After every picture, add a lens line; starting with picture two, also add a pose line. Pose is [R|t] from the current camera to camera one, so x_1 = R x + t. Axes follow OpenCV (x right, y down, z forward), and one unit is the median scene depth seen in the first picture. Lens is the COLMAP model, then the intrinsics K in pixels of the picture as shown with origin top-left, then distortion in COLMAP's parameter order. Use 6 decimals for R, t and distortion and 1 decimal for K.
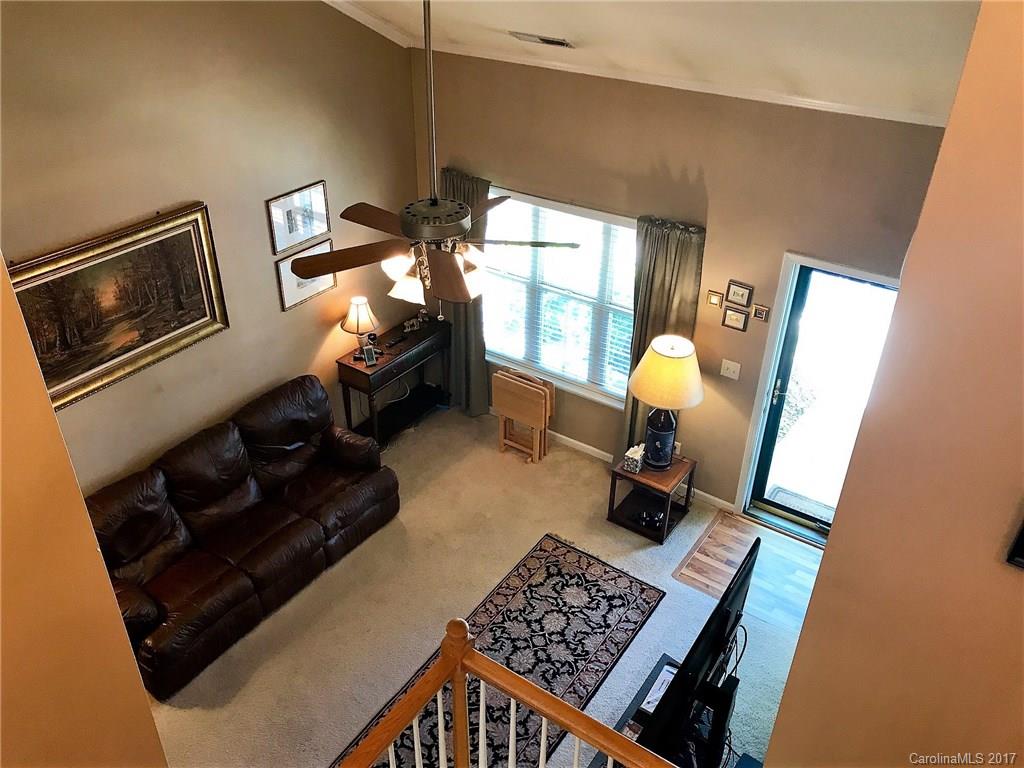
lens RADIAL K [[840.0, 0, 507.3], [0, 840.0, 385.6], [0, 0, 1]] dist [0.050502, -0.041368]
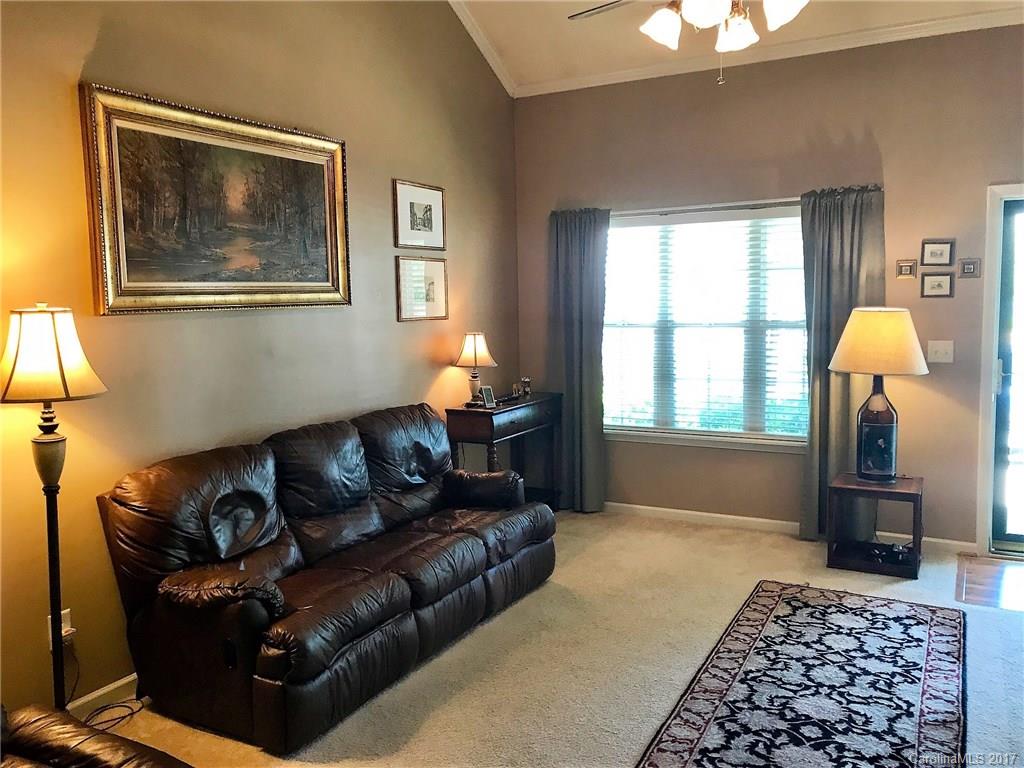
lens RADIAL K [[840.0, 0, 511.4], [0, 840.0, 381.9], [0, 0, 1]] dist [0.050502, -0.041368]
pose [[0.993010, -0.041969, 0.110314, -0.274887], [0.086908, 0.892396, -0.442805, 0.372463], [-0.079860, 0.449297, 0.889806, 0.316103]]
